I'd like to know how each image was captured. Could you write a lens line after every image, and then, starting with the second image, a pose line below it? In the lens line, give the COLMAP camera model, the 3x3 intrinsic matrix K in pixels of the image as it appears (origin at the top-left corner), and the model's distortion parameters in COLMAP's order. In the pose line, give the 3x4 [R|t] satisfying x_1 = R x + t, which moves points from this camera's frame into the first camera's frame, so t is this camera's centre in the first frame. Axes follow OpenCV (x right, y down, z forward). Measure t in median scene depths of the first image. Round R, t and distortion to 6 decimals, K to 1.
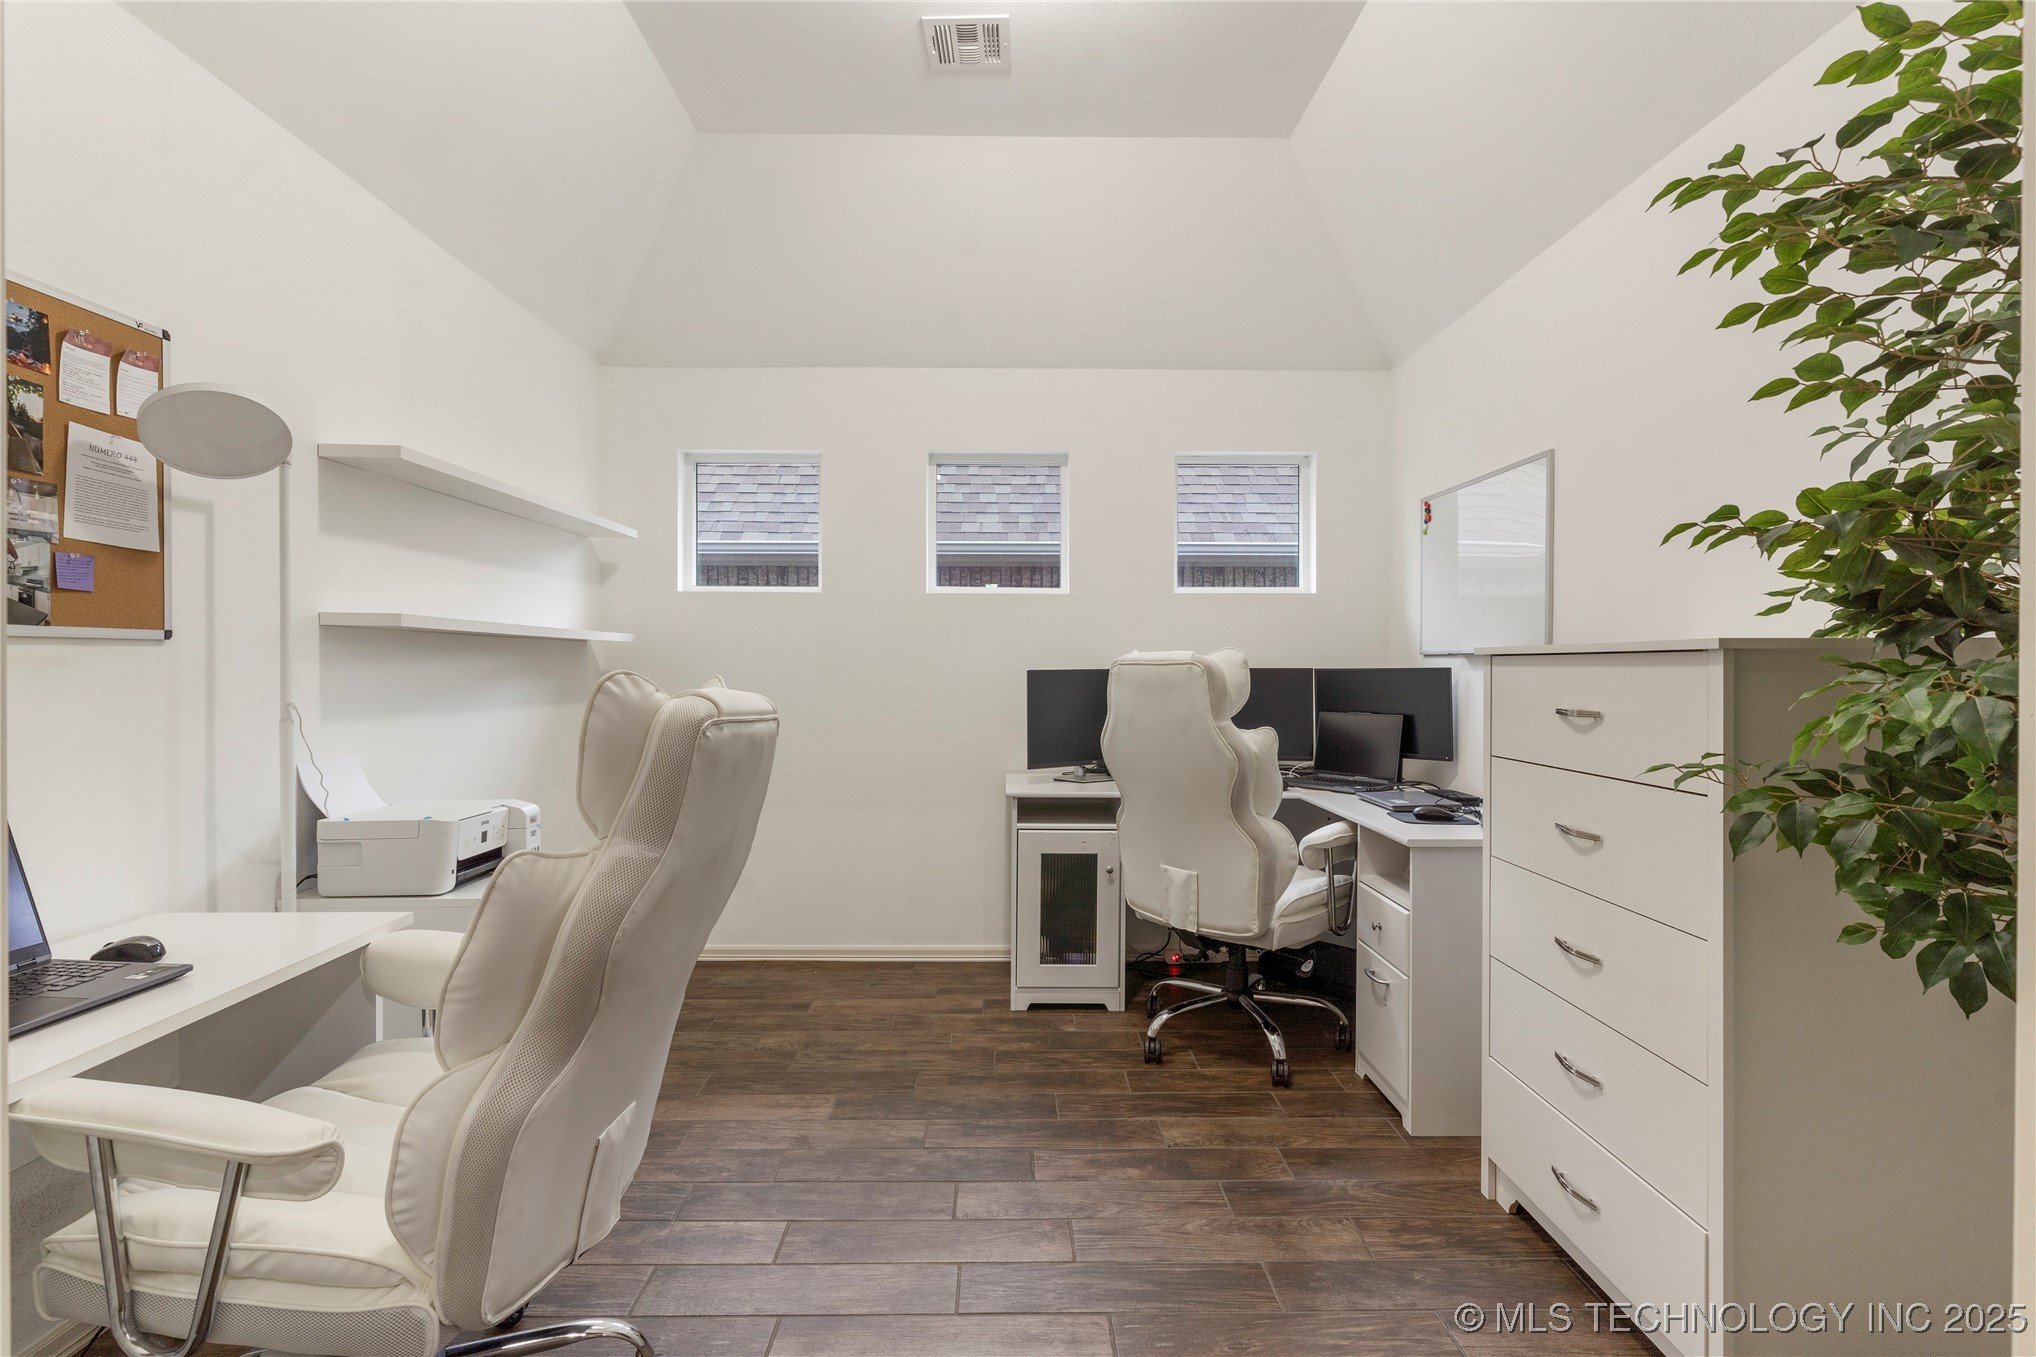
lens RADIAL K [[1008.2, 0, 1017.6], [0, 1008.2, 672.3], [0, 0, 1]] dist [-0.004286, 0.001722]
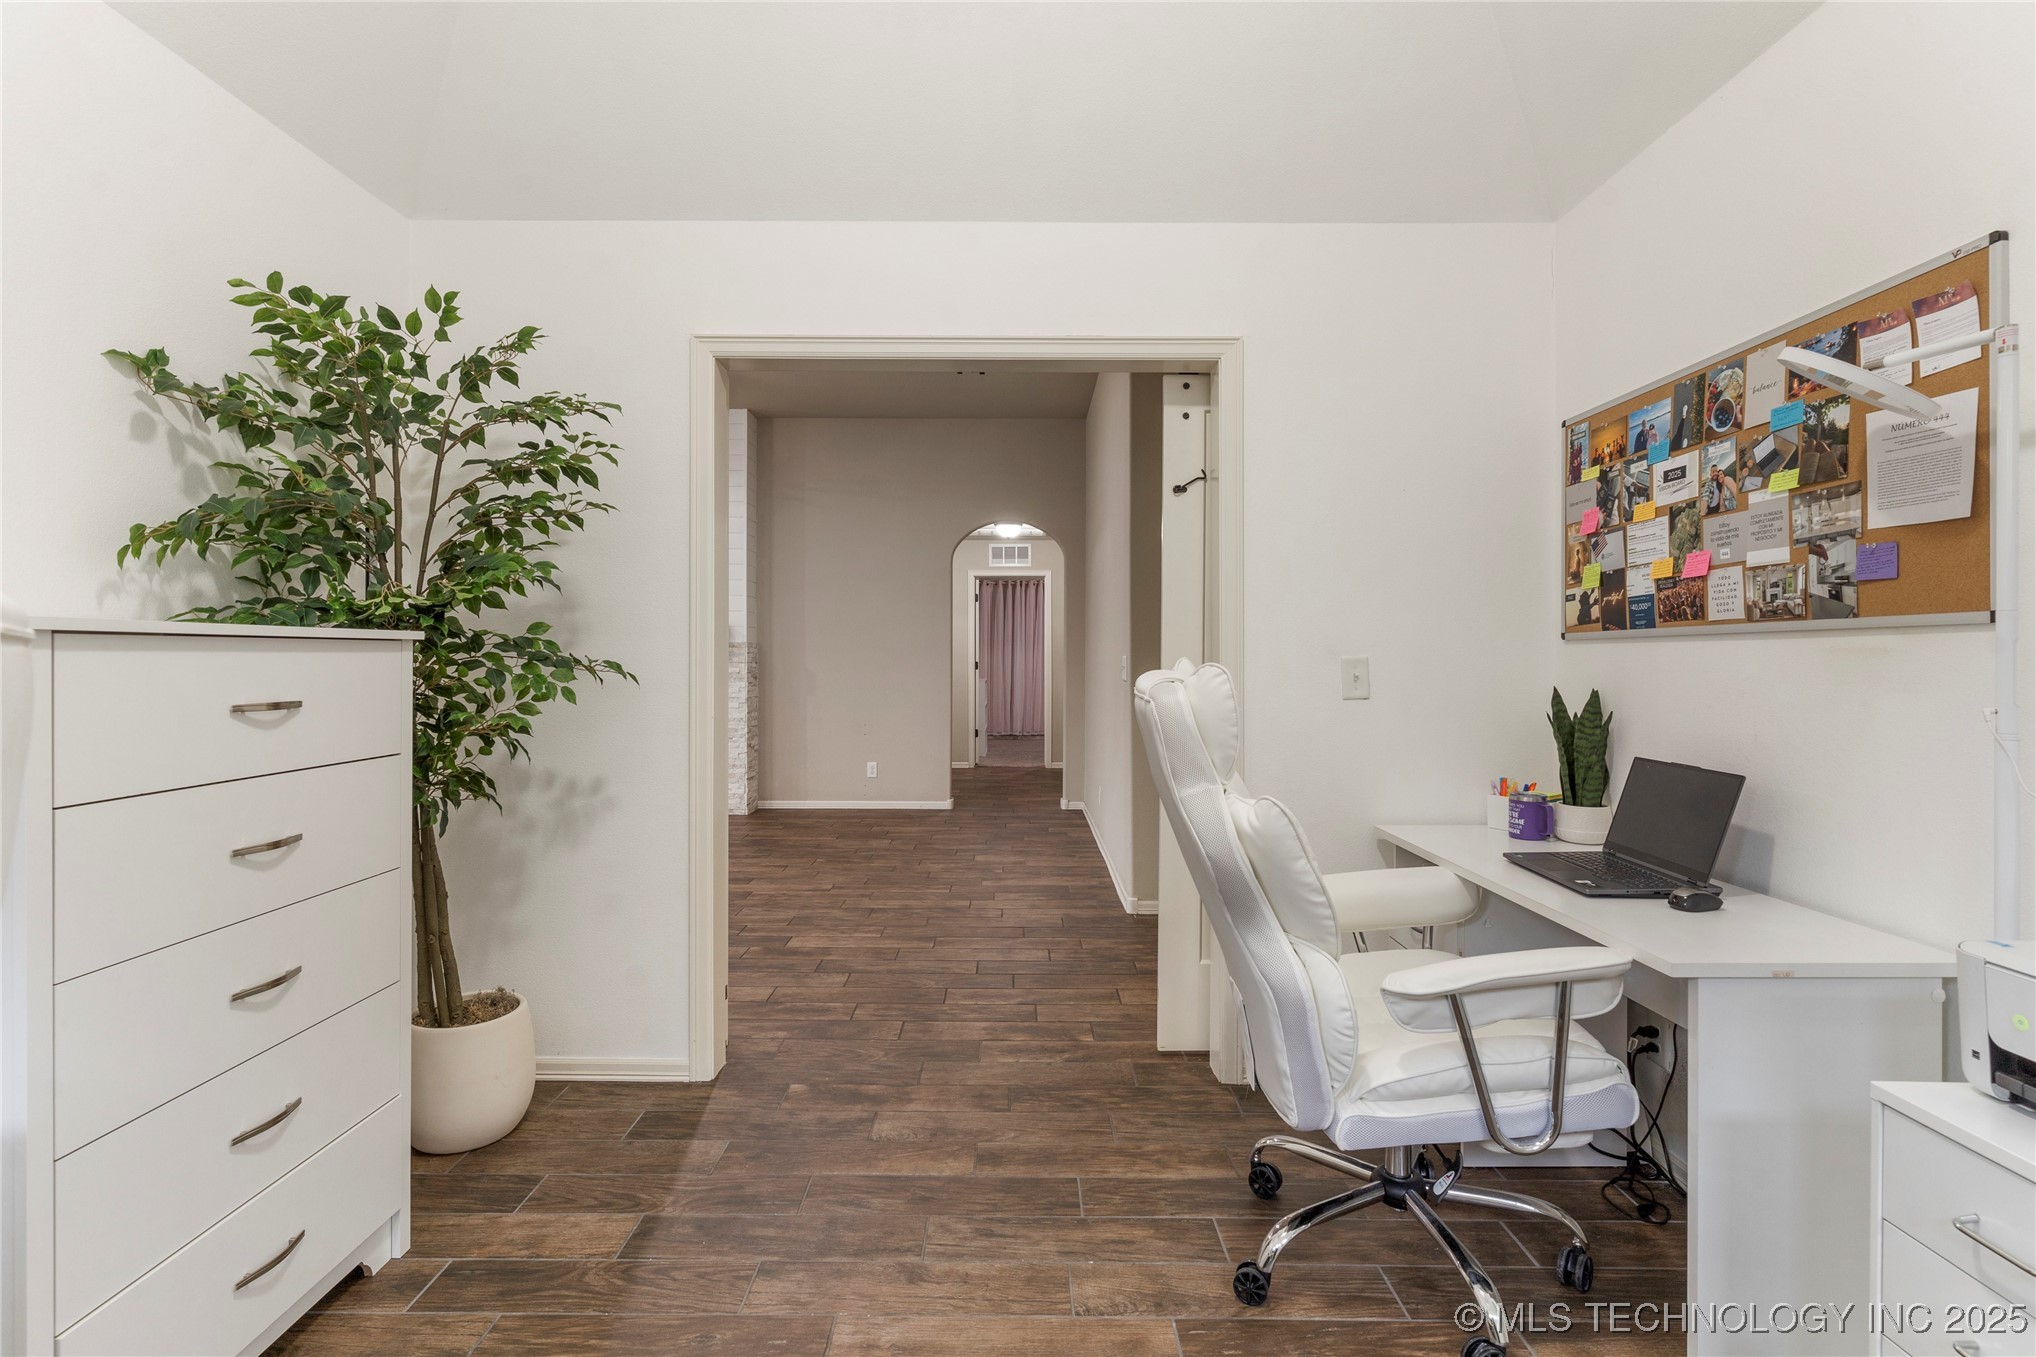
lens RADIAL K [[992.5, 0, 1017.5], [0, 992.5, 668.5], [0, 0, 1]] dist [0.004471, -0.001403]
pose [[-0.999891, -0.003153, 0.014409, -0.107025], [-0.002845, 0.999768, 0.021364, -0.013116], [-0.014473, 0.021321, -0.999668, 2.052329]]
